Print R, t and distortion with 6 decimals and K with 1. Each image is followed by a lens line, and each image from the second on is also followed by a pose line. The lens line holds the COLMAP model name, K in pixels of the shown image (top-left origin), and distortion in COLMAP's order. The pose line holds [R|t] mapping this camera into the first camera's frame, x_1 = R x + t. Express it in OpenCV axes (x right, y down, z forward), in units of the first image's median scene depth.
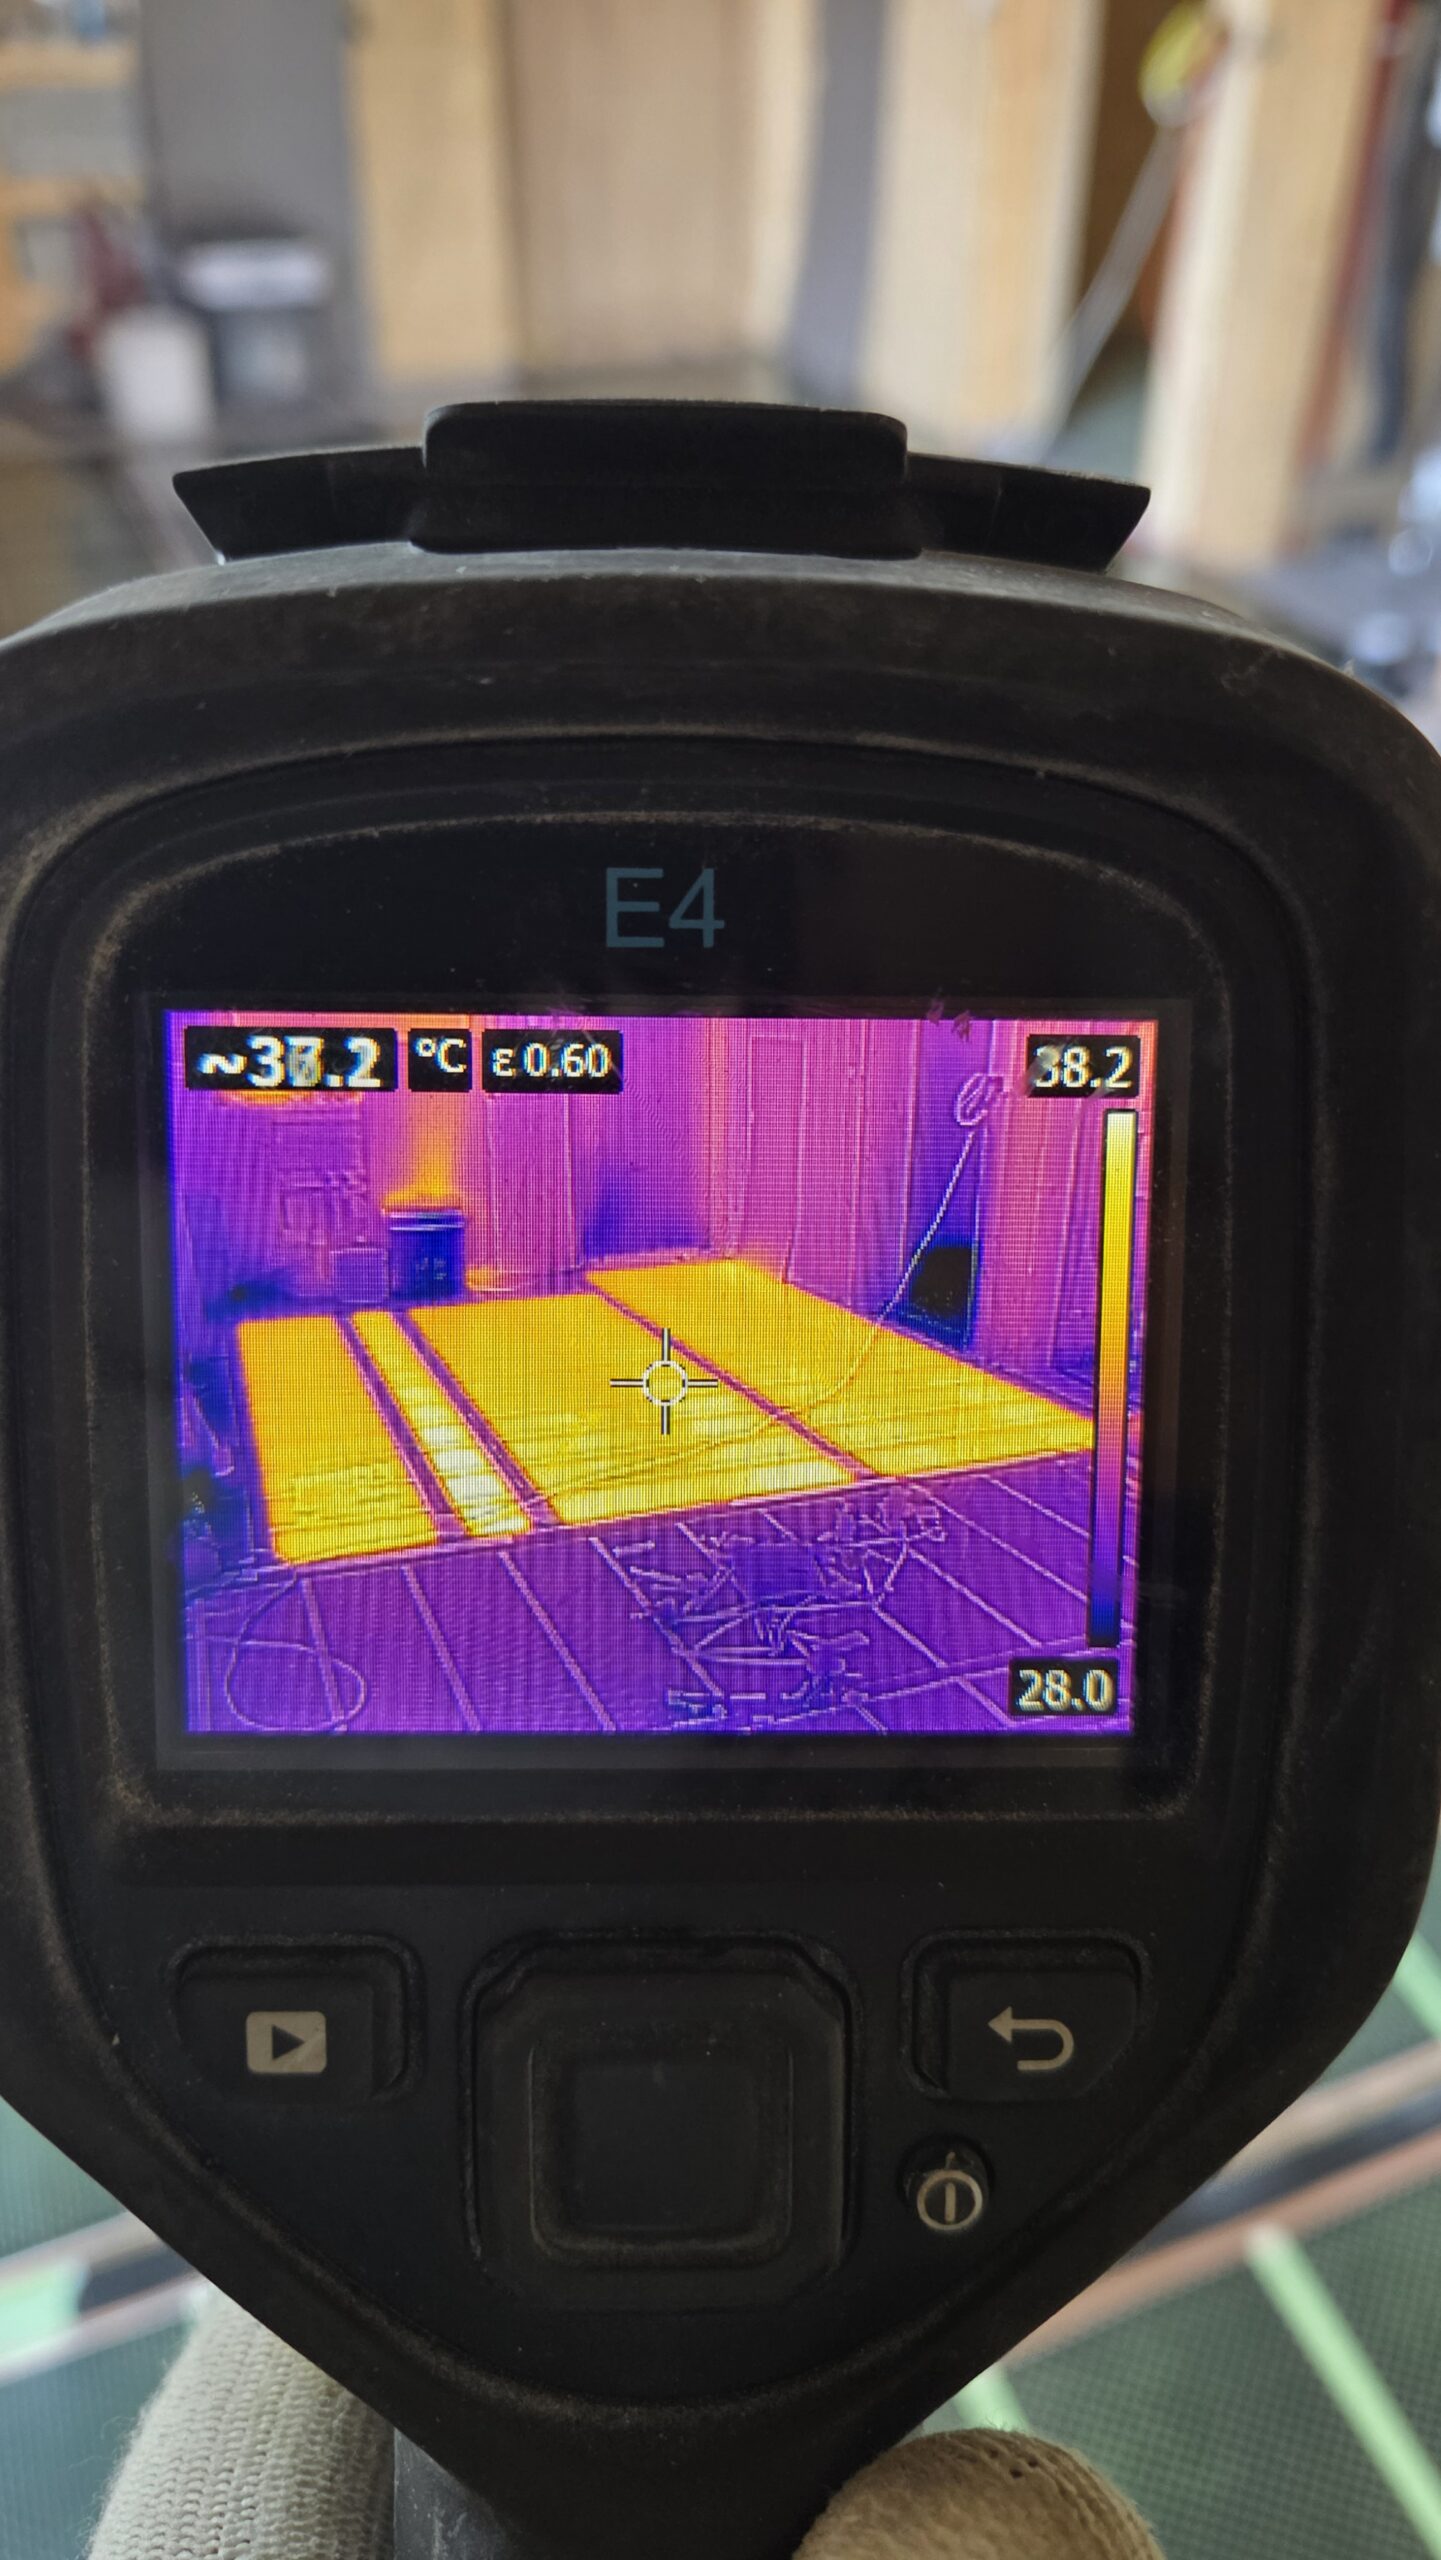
lens RADIAL K [[1694.7, 0, 757.4], [0, 1694.7, 1223.6], [0, 0, 1]] dist [-0.034725, 0.002500]
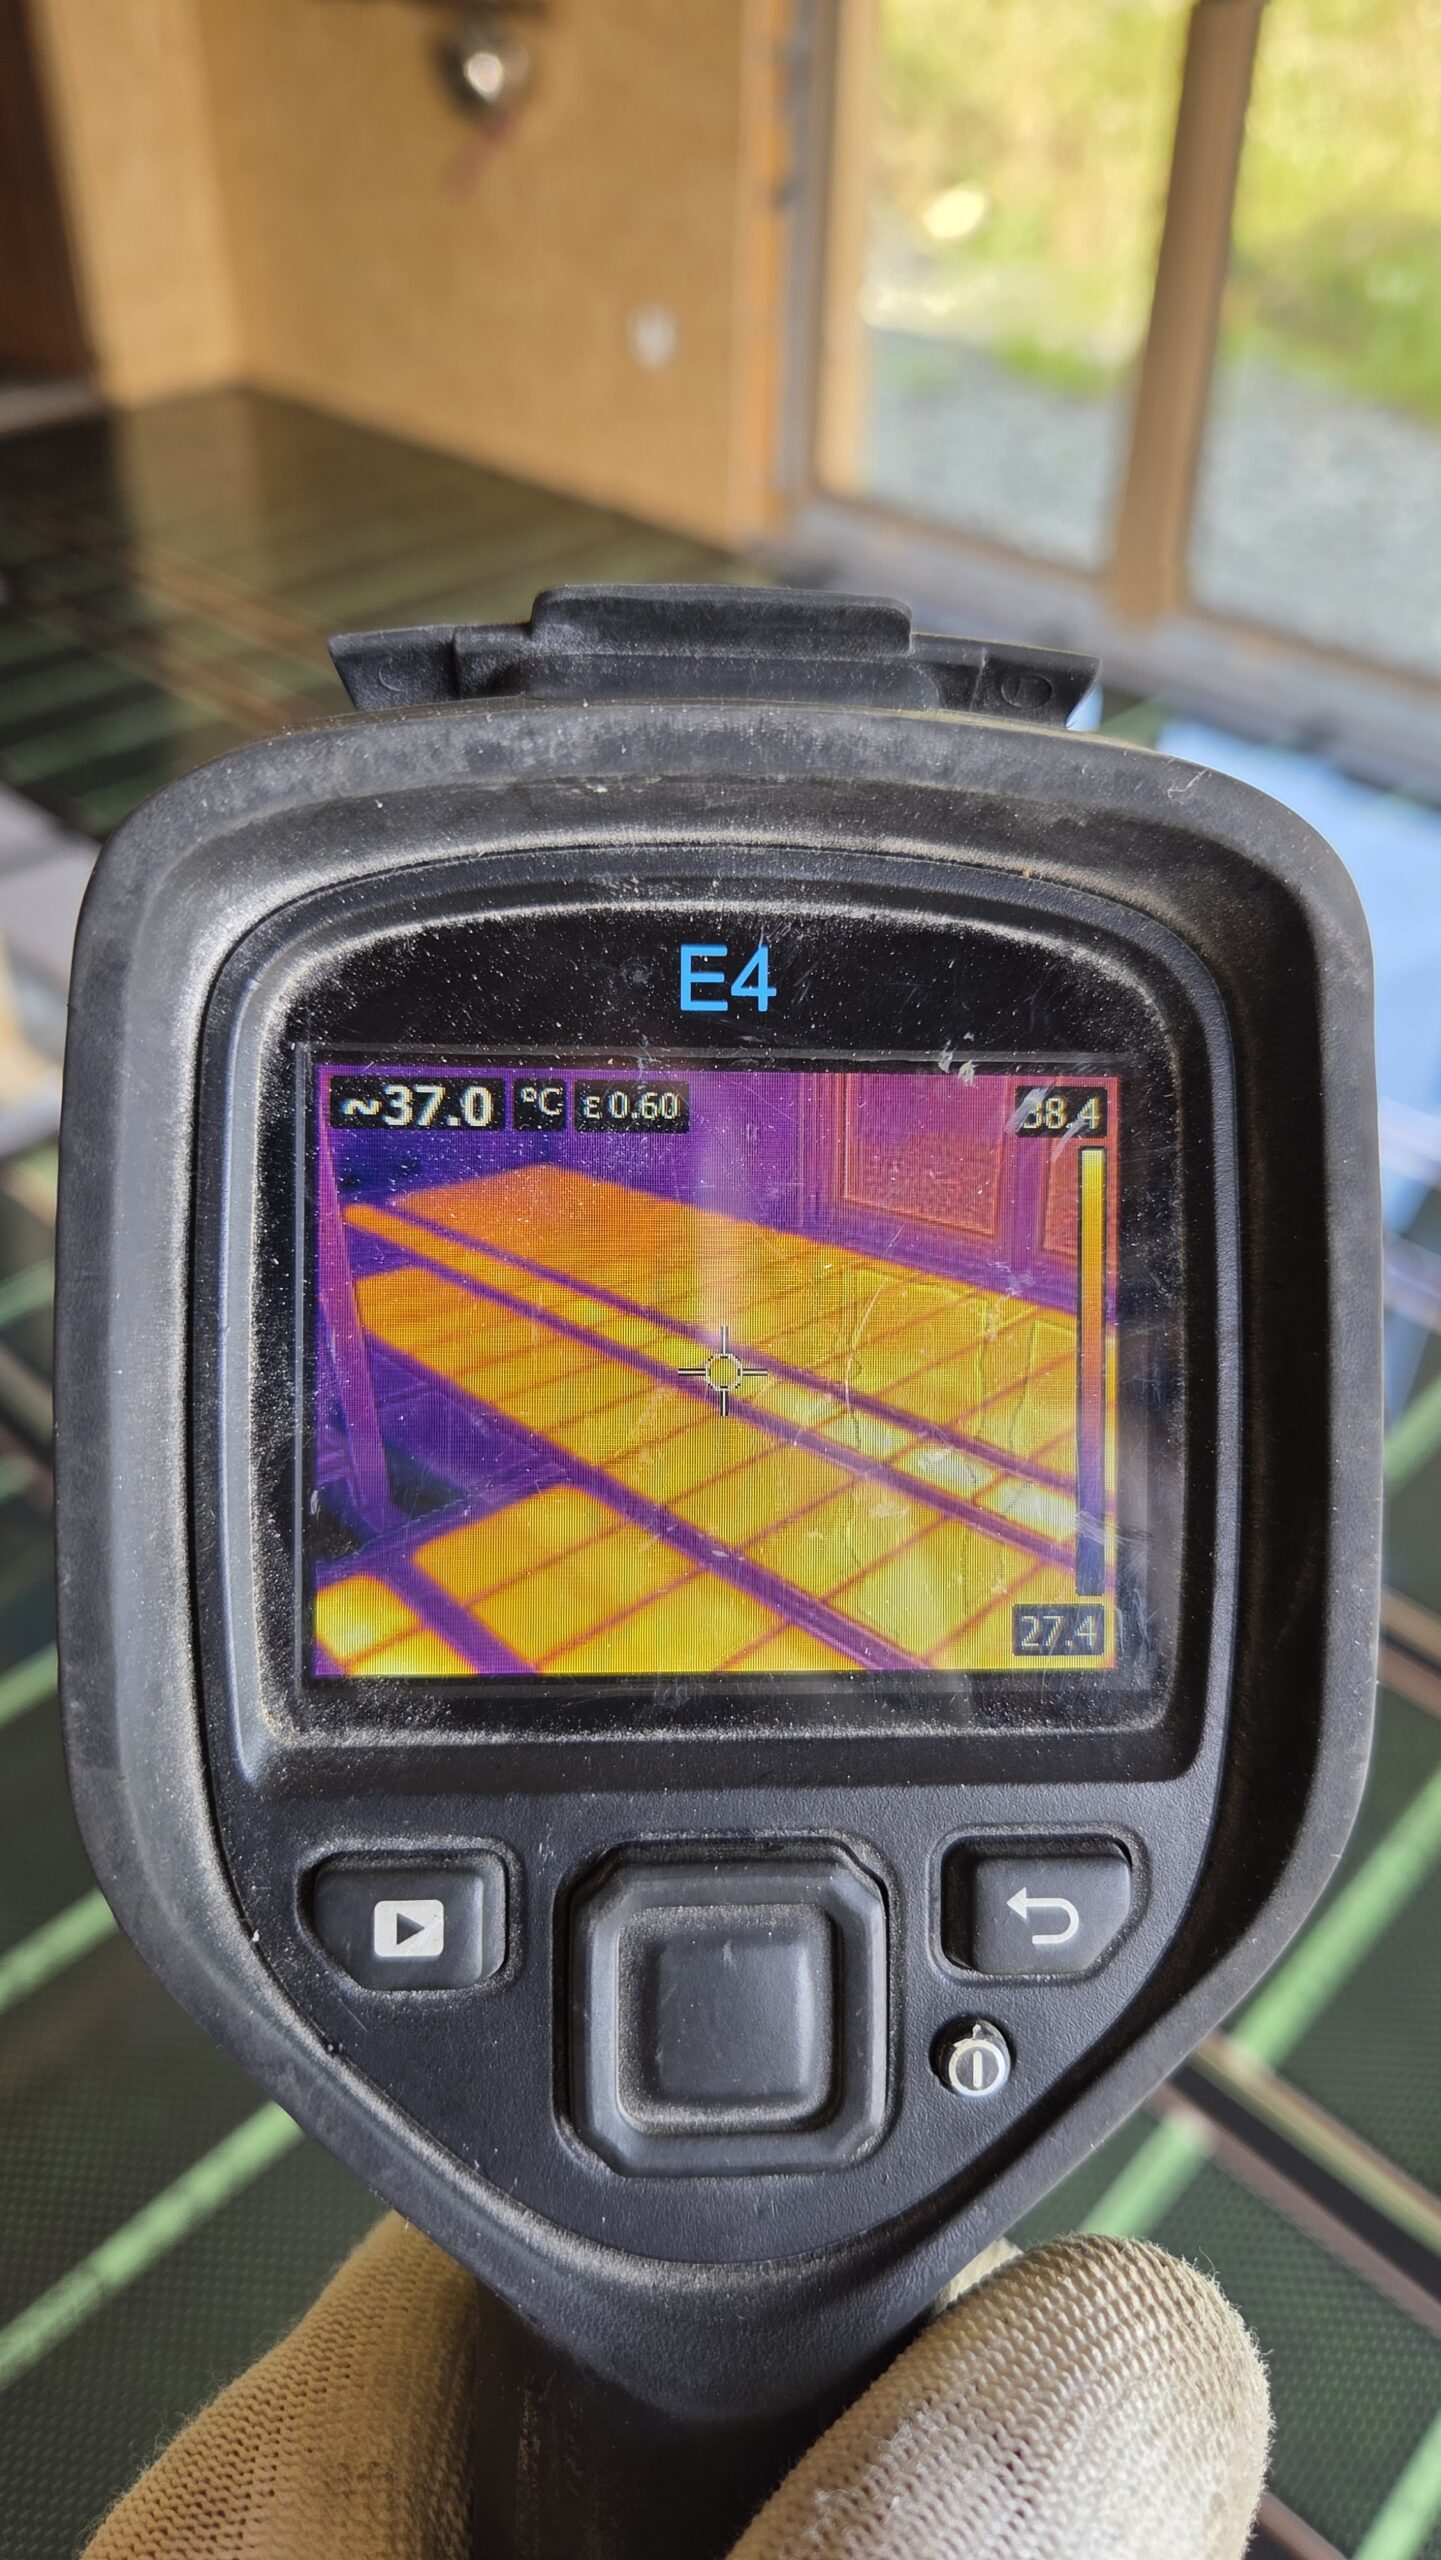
lens RADIAL K [[1694.7, 0, 747.4], [0, 1694.7, 1273.0], [0, 0, 1]] dist [-0.034725, 0.002500]
pose [[0.999118, -0.003256, 0.041869, -0.092346], [0.007856, 0.993879, -0.110193, 0.164857], [-0.041254, 0.110425, 0.993028, -0.214471]]
